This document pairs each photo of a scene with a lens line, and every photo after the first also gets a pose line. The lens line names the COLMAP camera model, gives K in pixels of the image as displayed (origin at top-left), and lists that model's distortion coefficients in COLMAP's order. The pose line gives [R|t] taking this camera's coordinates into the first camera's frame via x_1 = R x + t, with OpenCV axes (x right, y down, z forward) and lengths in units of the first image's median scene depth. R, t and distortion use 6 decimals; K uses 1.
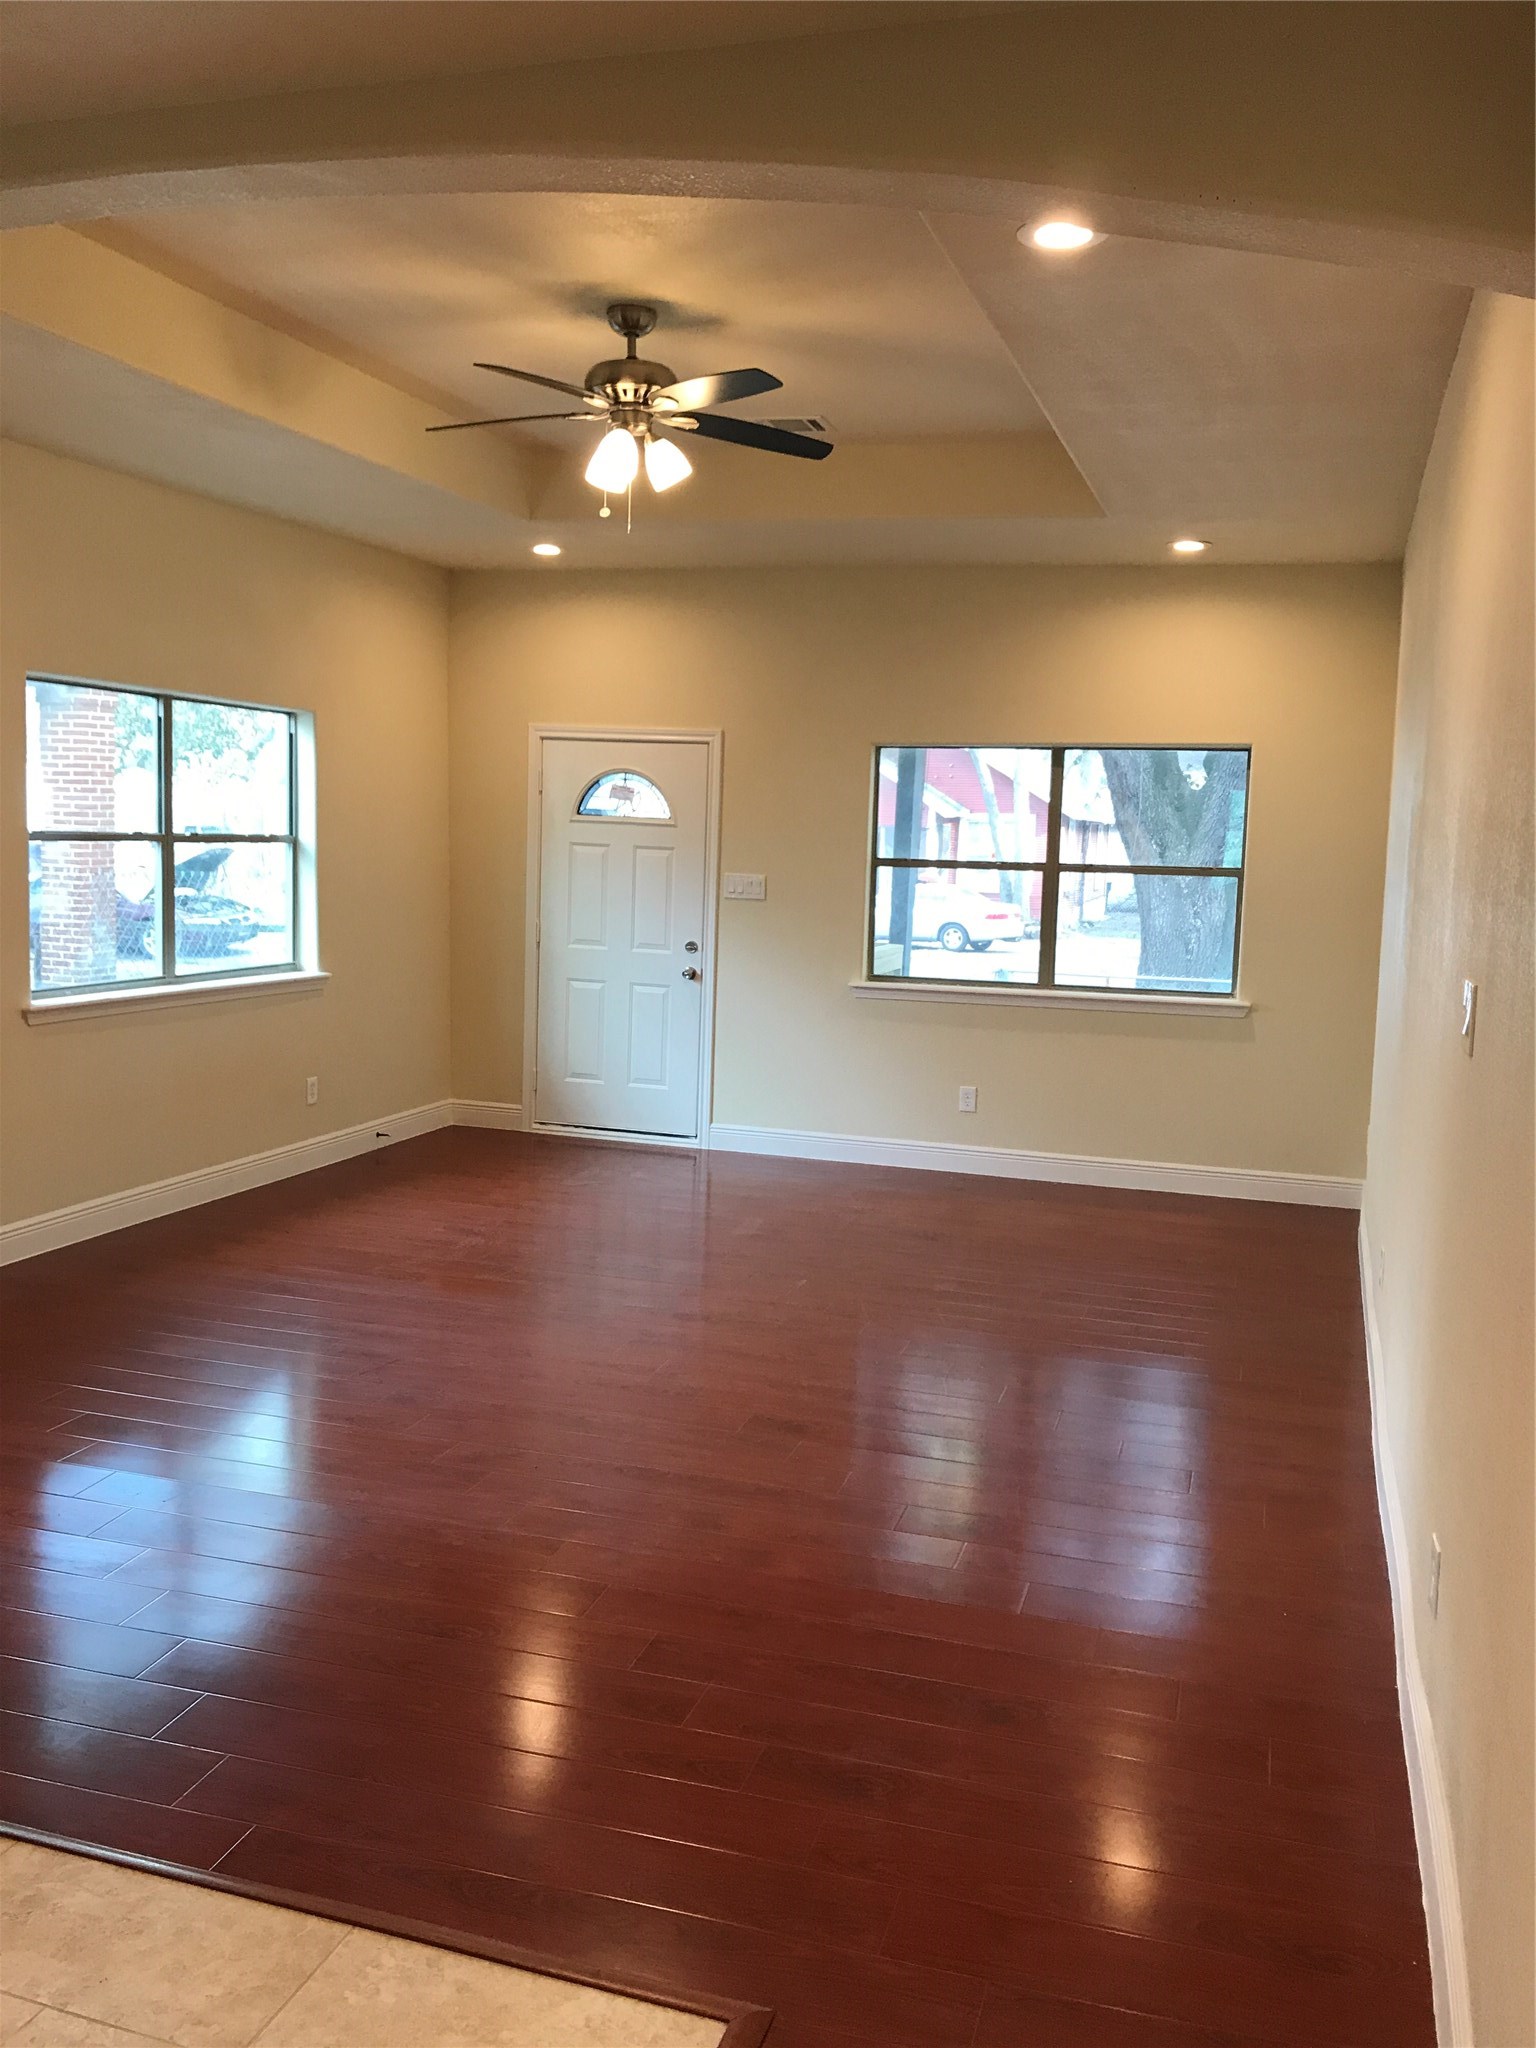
lens RADIAL K [[1658.8, 0, 768.0], [0, 1658.8, 1024.0], [0, 0, 1]] dist [0.006086, 0.002026]
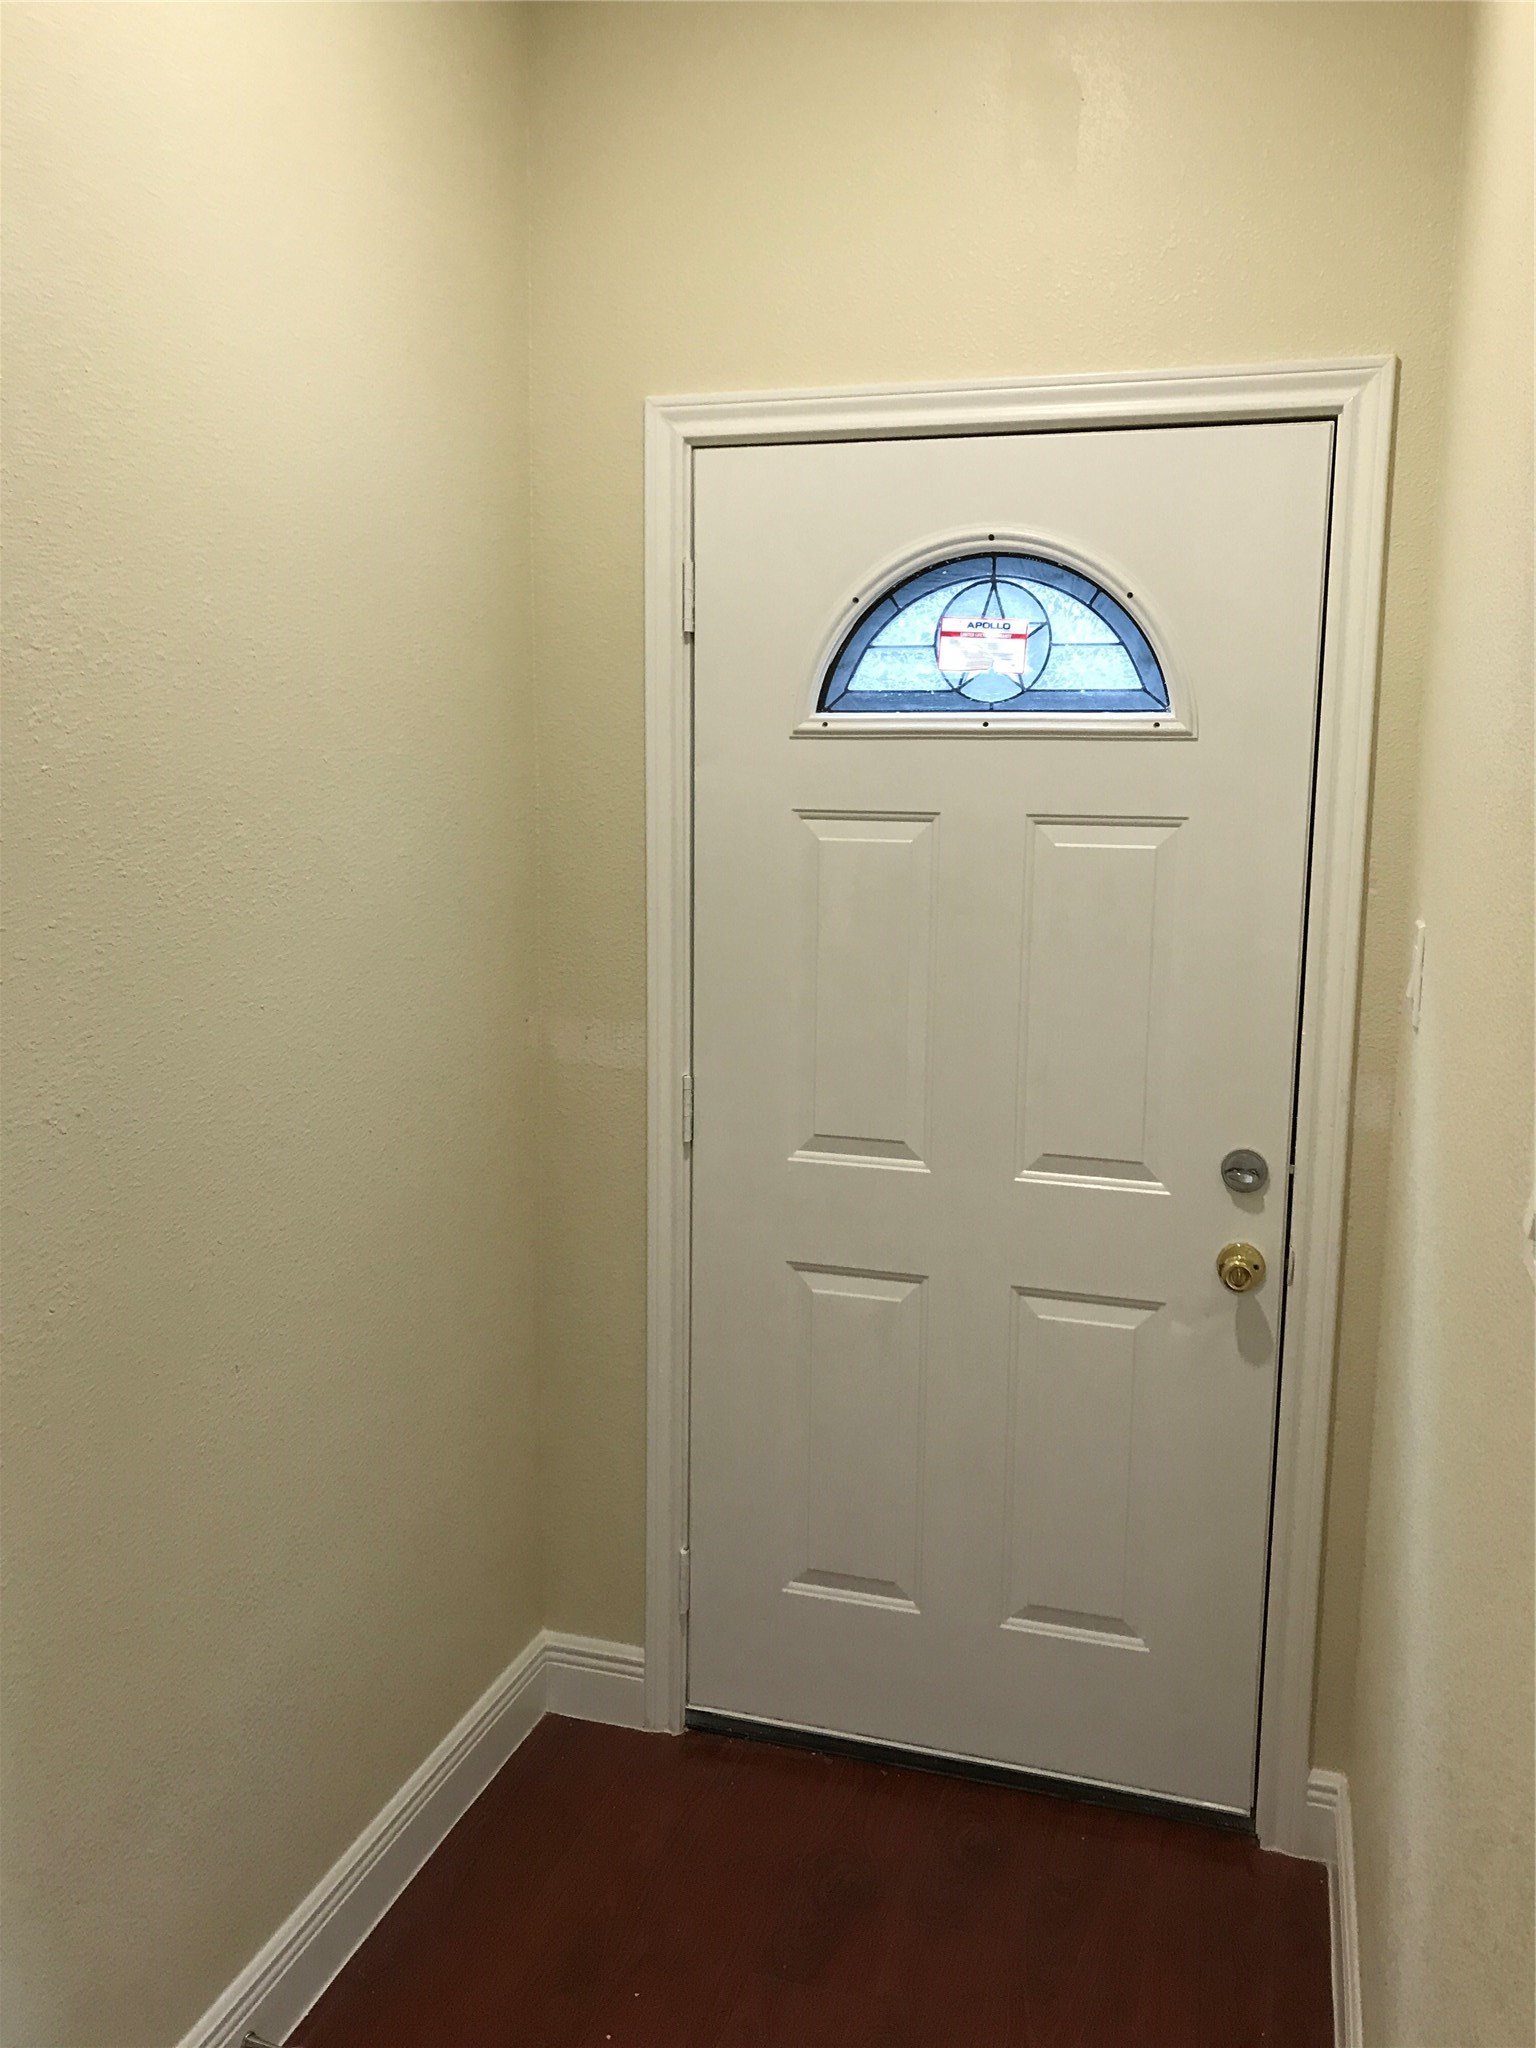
lens RADIAL K [[1658.8, 0, 768.0], [0, 1658.8, 1024.0], [0, 0, 1]] dist [0.006086, 0.002026]
pose [[0.999353, -0.014881, -0.032757, -0.115741], [0.016202, 0.999050, 0.040453, -0.083878], [0.032124, -0.040958, 0.998644, 0.710986]]
